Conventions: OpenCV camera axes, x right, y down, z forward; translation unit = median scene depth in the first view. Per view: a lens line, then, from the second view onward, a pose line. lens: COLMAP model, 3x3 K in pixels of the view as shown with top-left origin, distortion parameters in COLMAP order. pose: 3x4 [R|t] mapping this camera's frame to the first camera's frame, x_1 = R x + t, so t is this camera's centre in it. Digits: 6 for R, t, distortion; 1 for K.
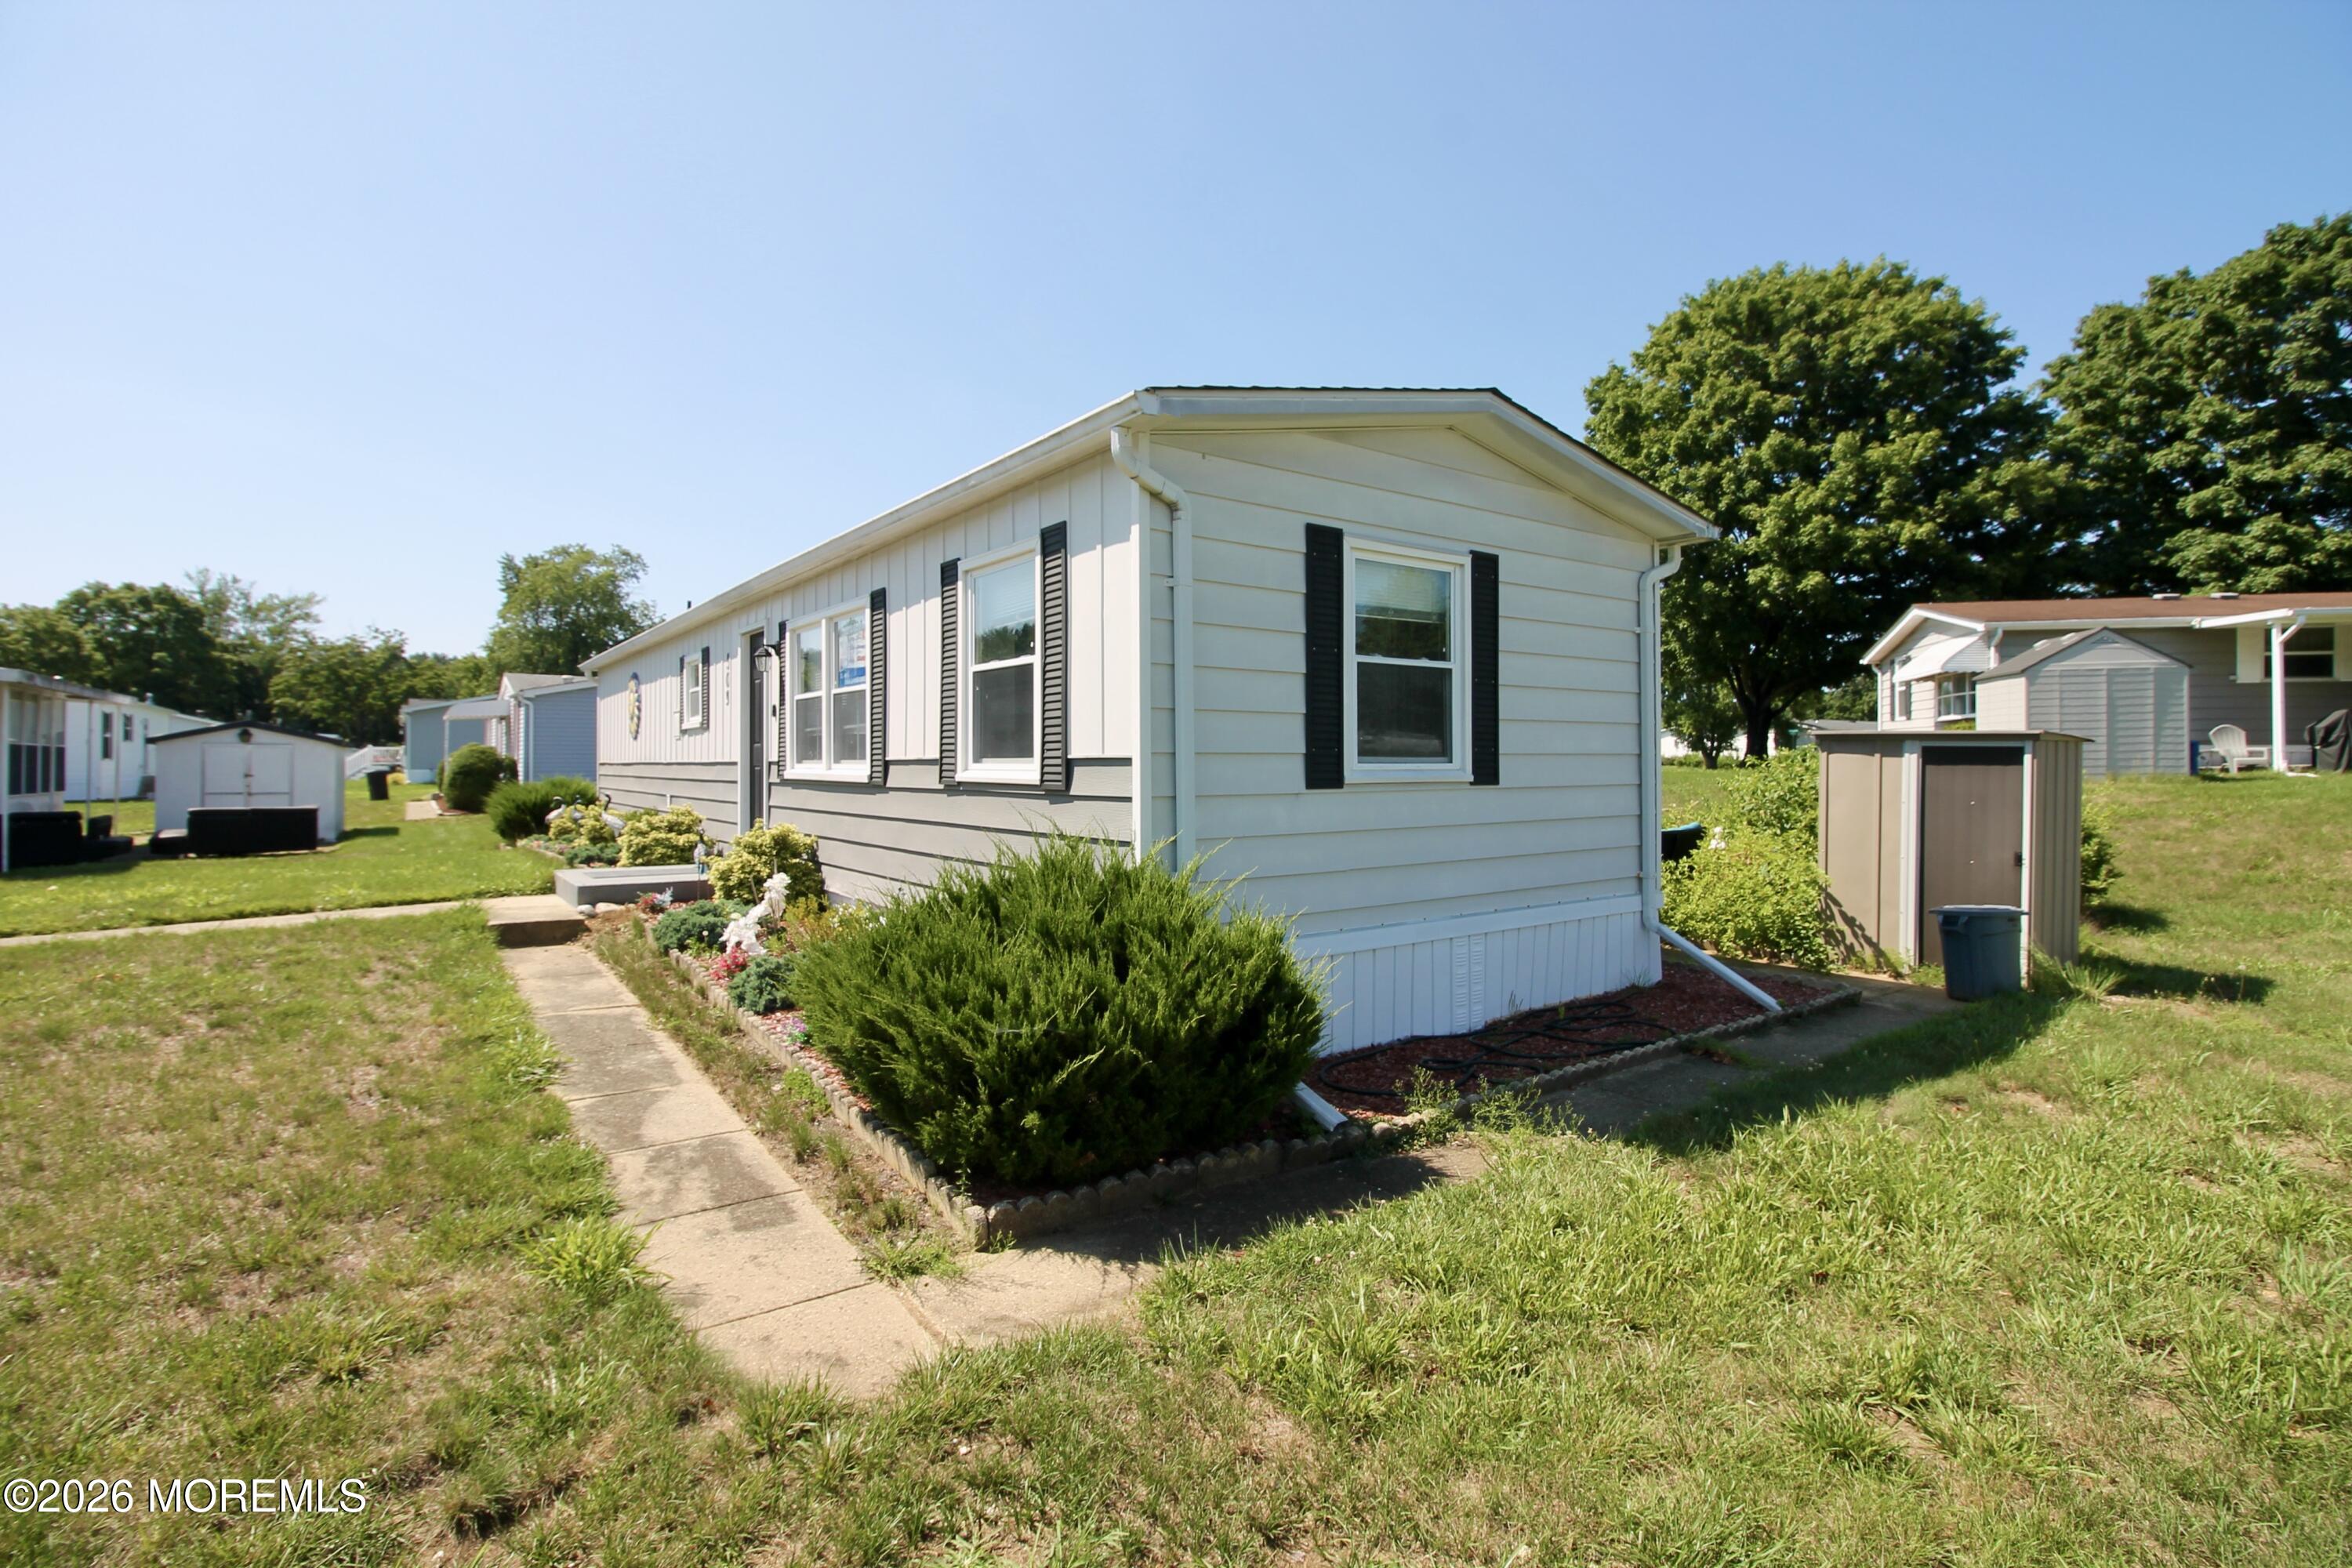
lens RADIAL K [[1097.4, 0, 1186.5], [0, 1097.4, 753.3], [0, 0, 1]] dist [-0.002092, -0.012973]
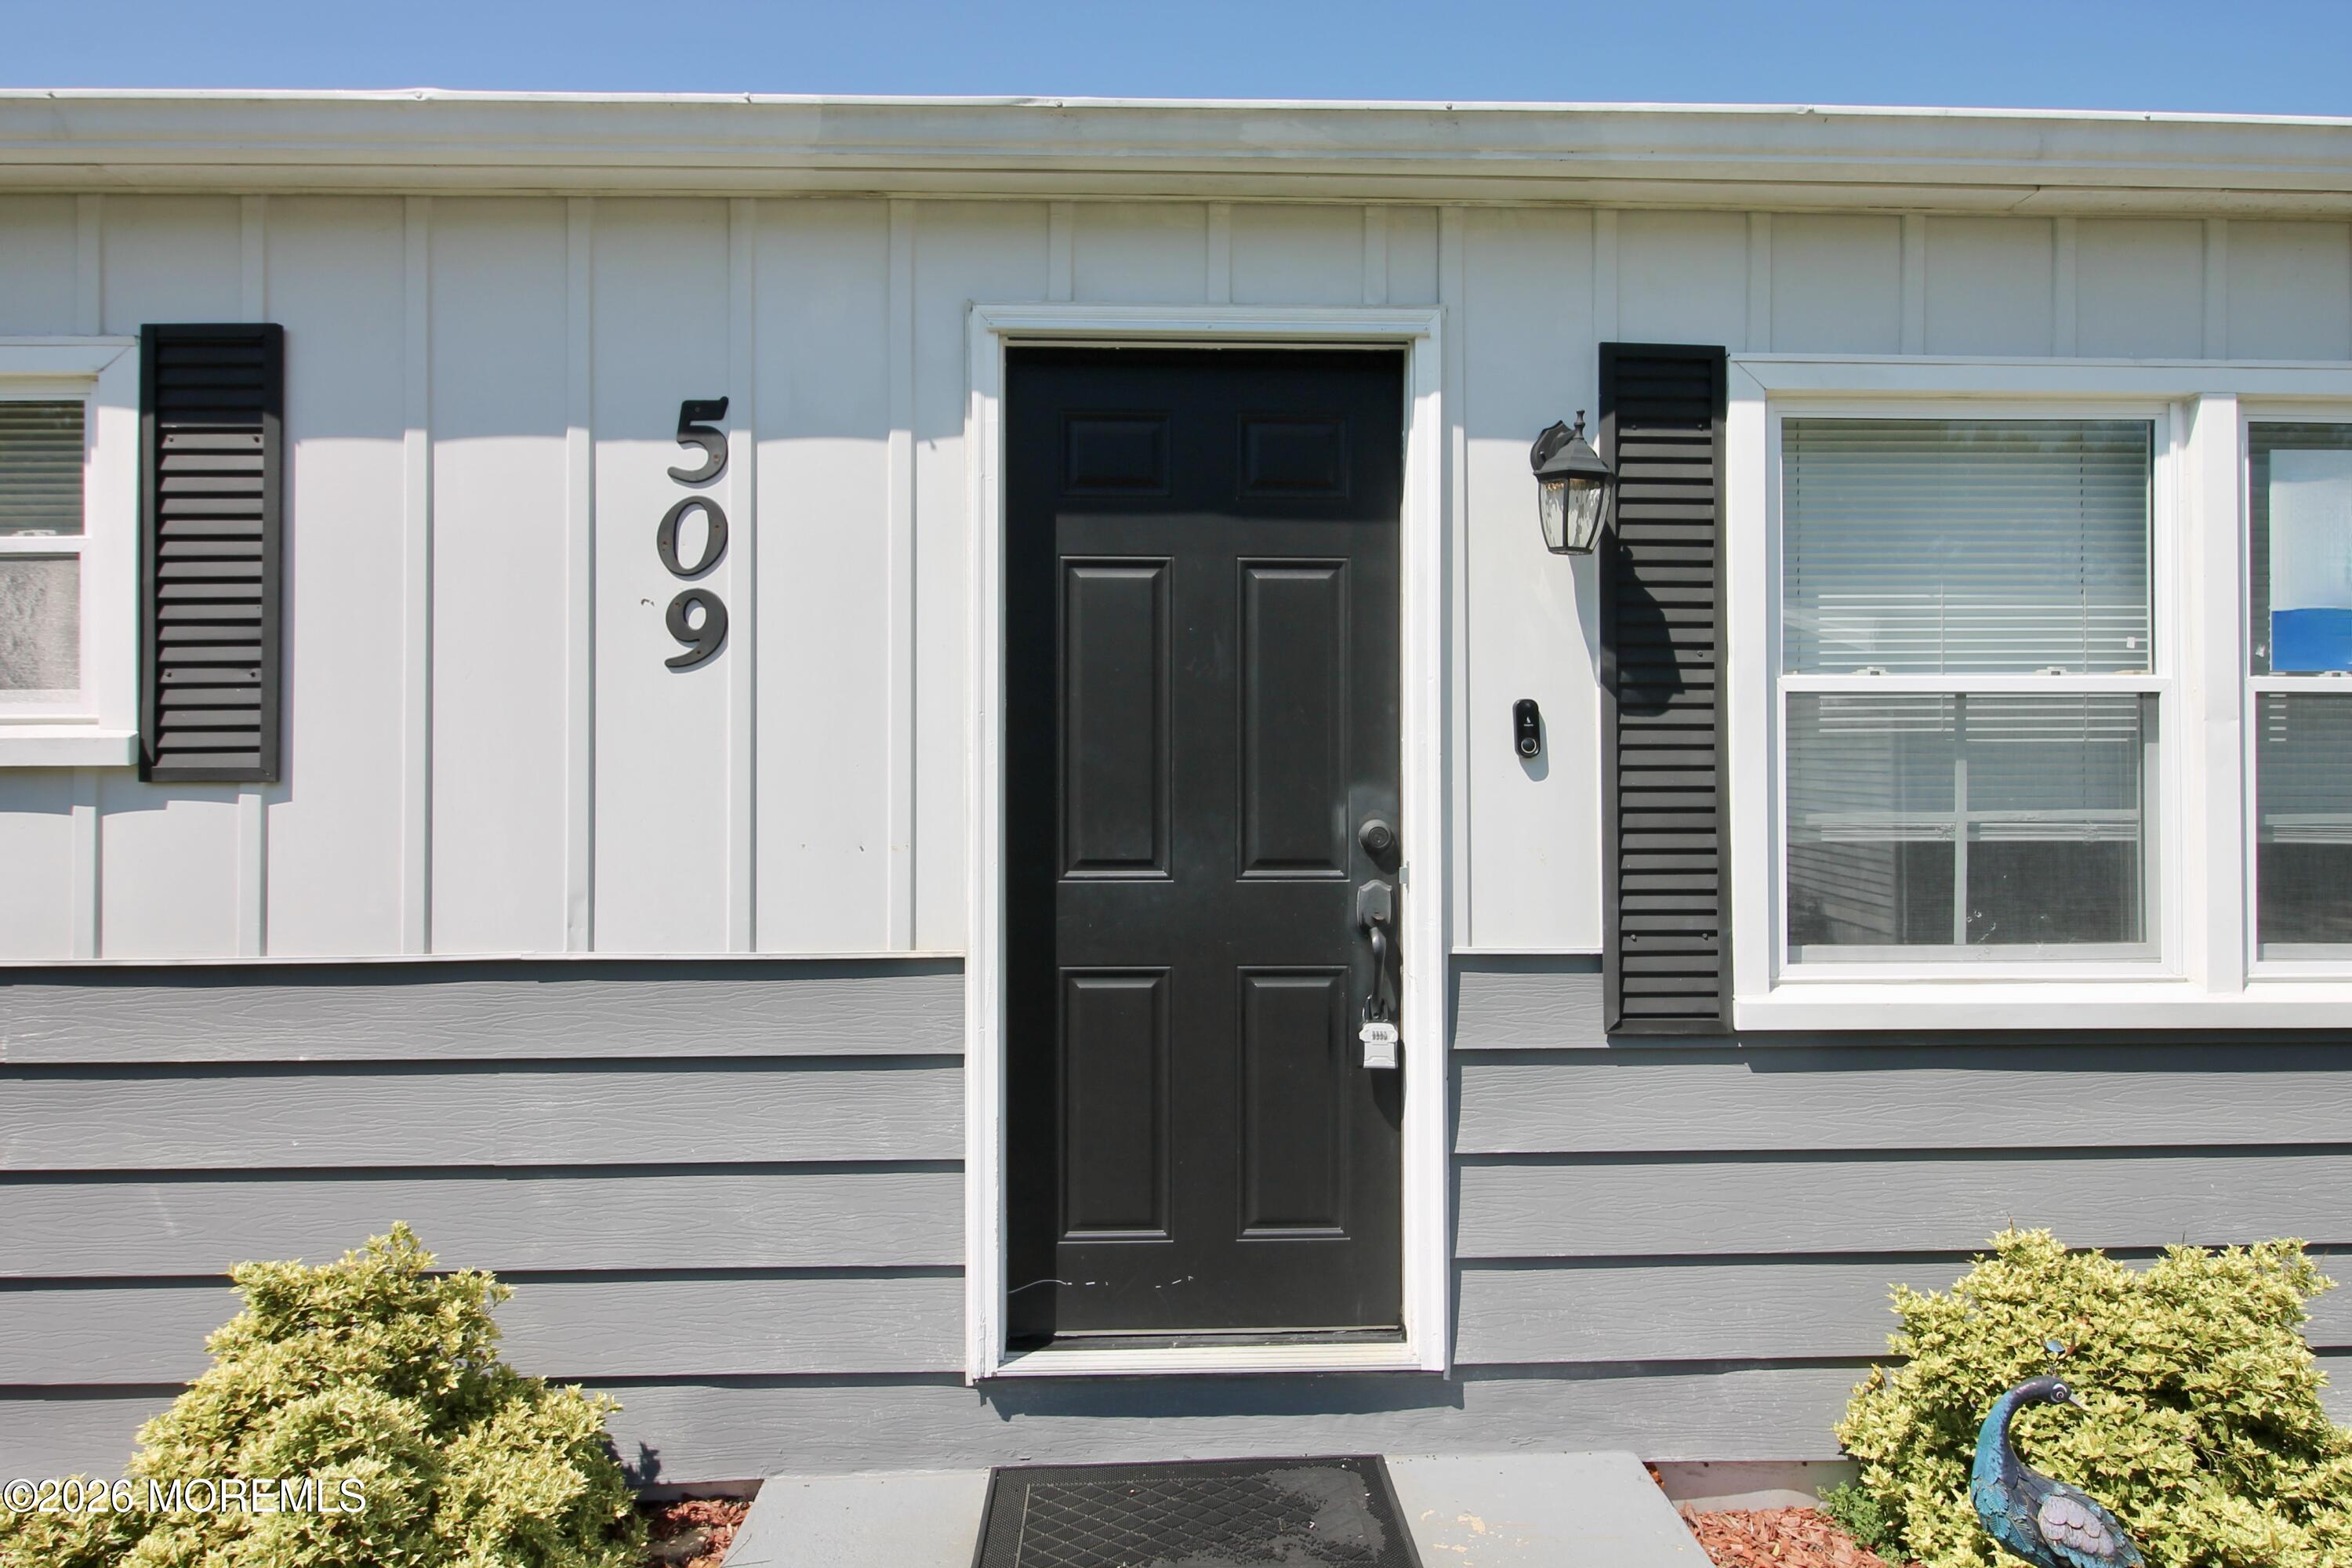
lens RADIAL K [[1204.5, 0, 1177.4], [0, 1204.5, 842.8], [0, 0, 1]] dist [-0.002295, -0.000689]
pose [[0.569714, 0.002640, 0.821839, -0.184005], [-0.003815, 0.999993, -0.000568, -0.004575], [-0.821834, -0.002812, 0.569720, 0.273032]]
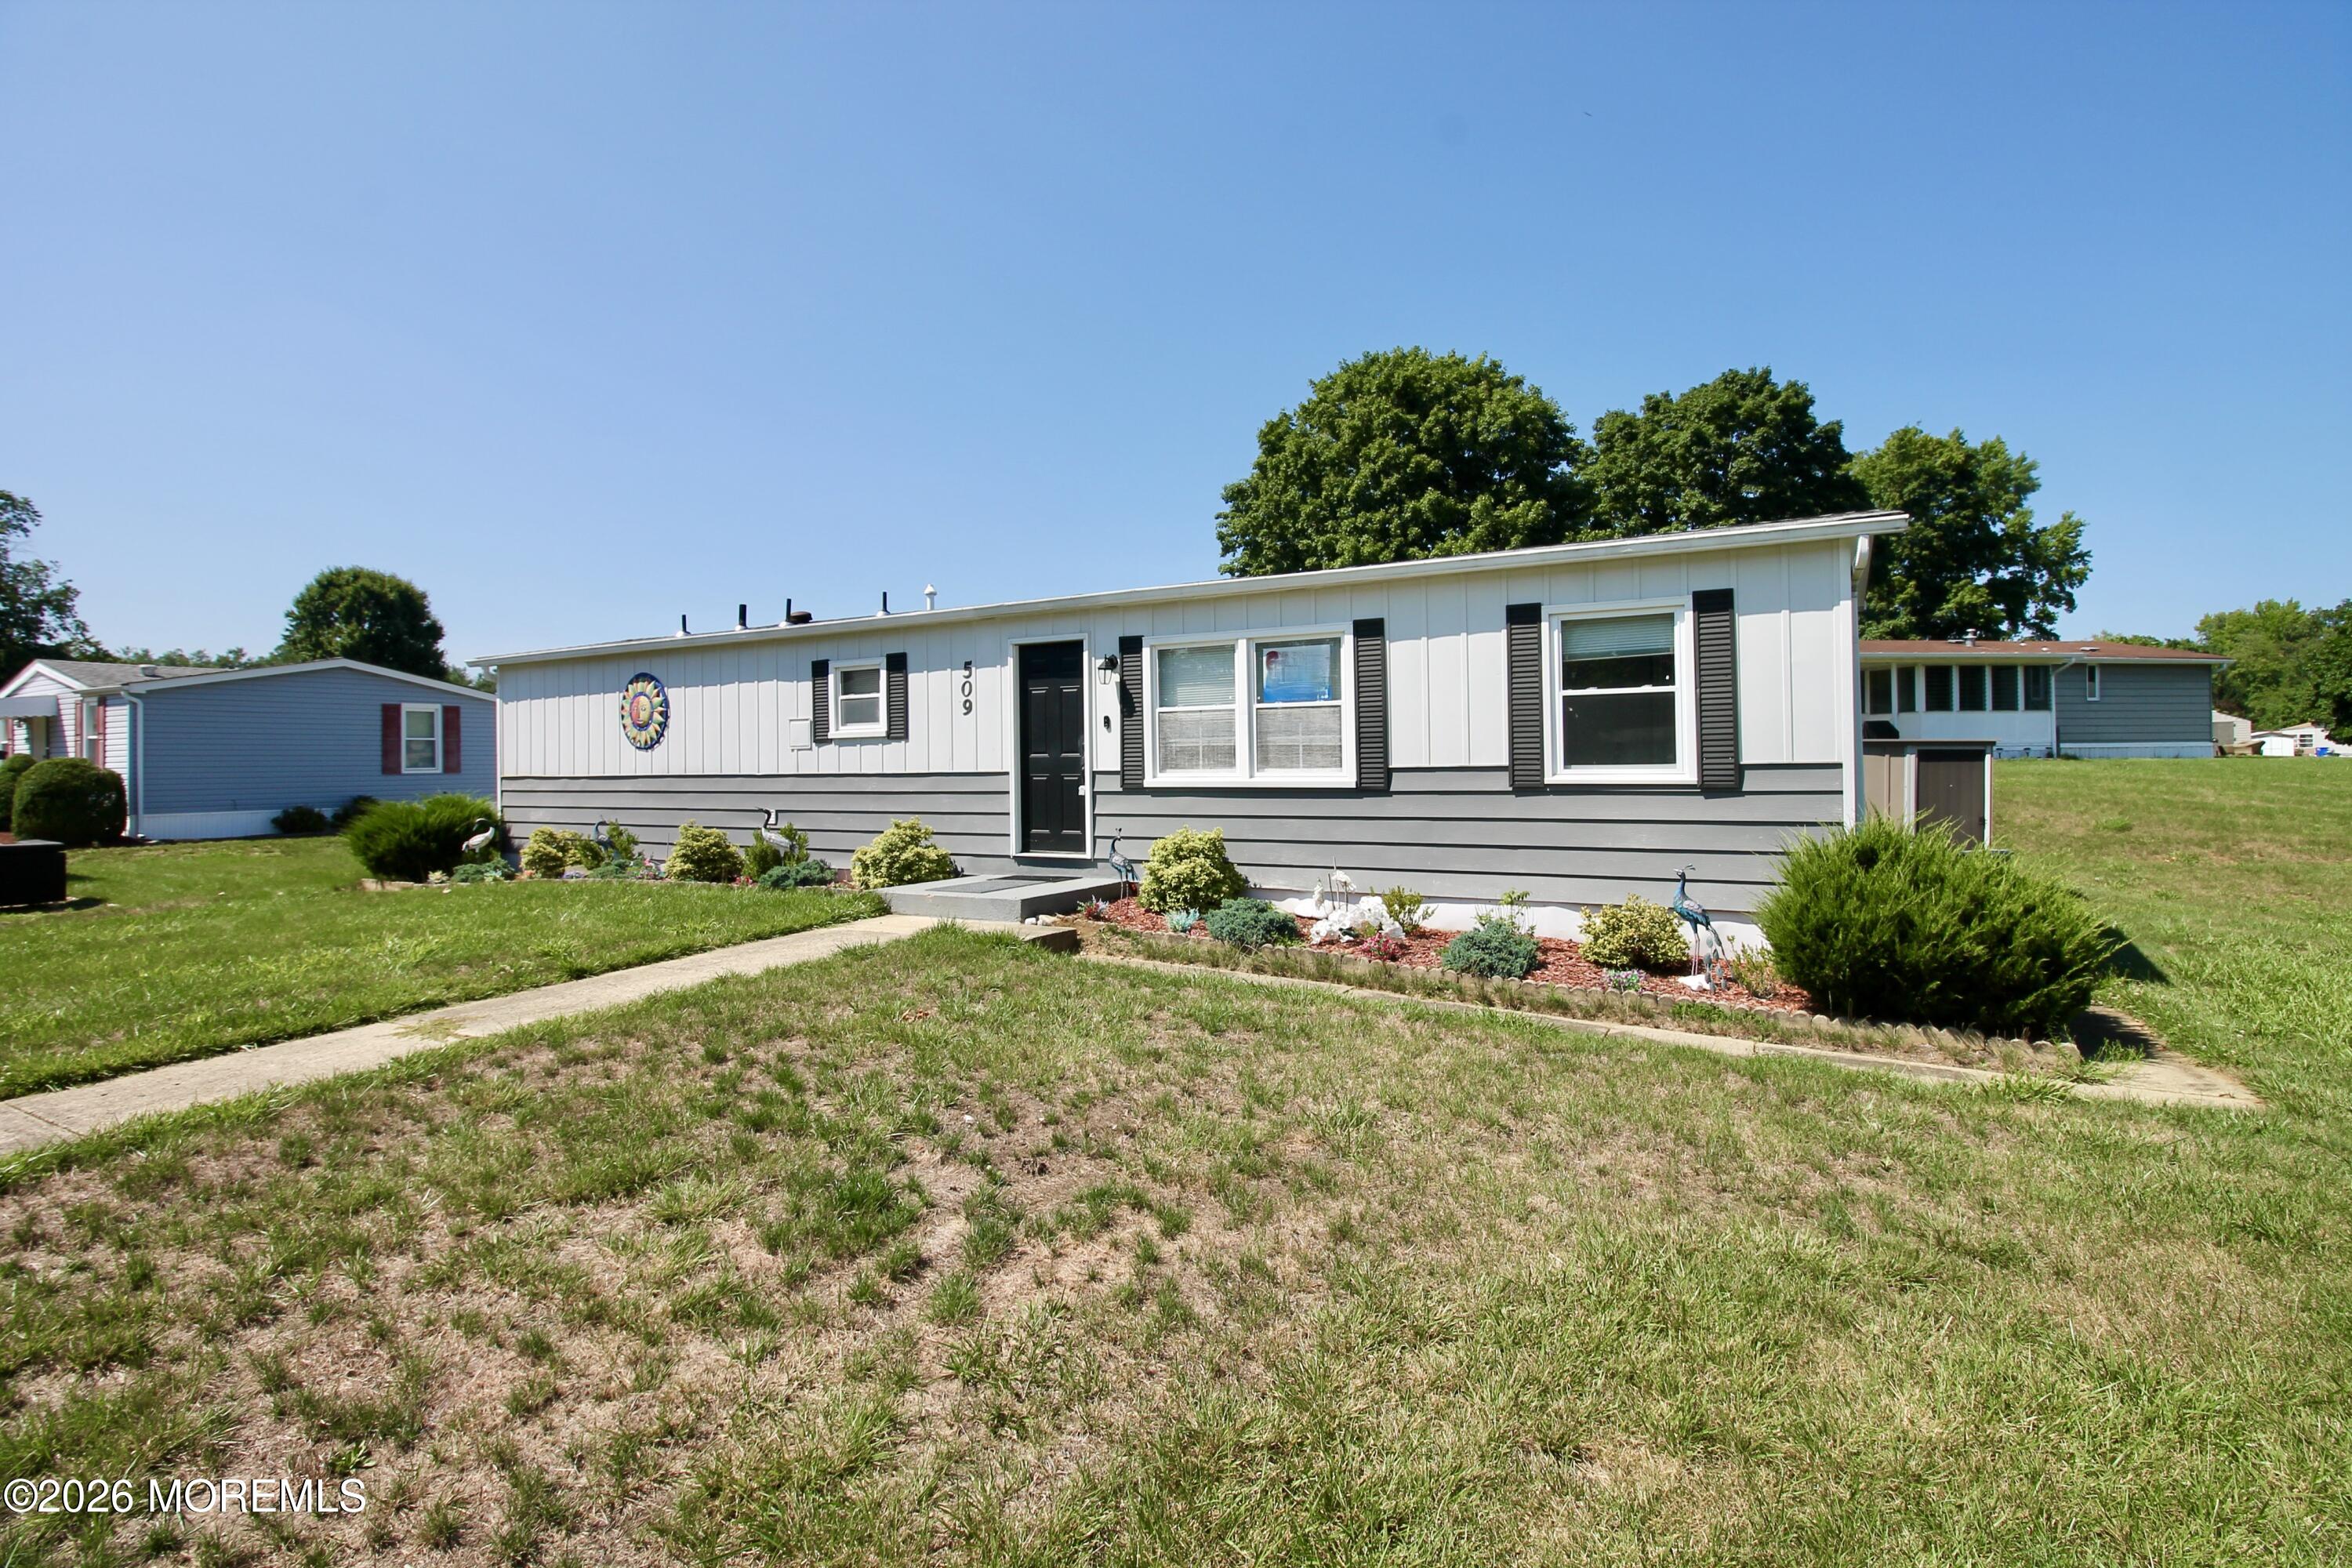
lens RADIAL K [[1097.4, 0, 1186.5], [0, 1097.4, 753.3], [0, 0, 1]] dist [-0.002092, -0.012973]
pose [[0.907361, -0.008918, 0.420258, -0.220601], [0.009748, 0.999952, 0.000173, -0.002690], [-0.420239, 0.003940, 0.907405, 0.009379]]
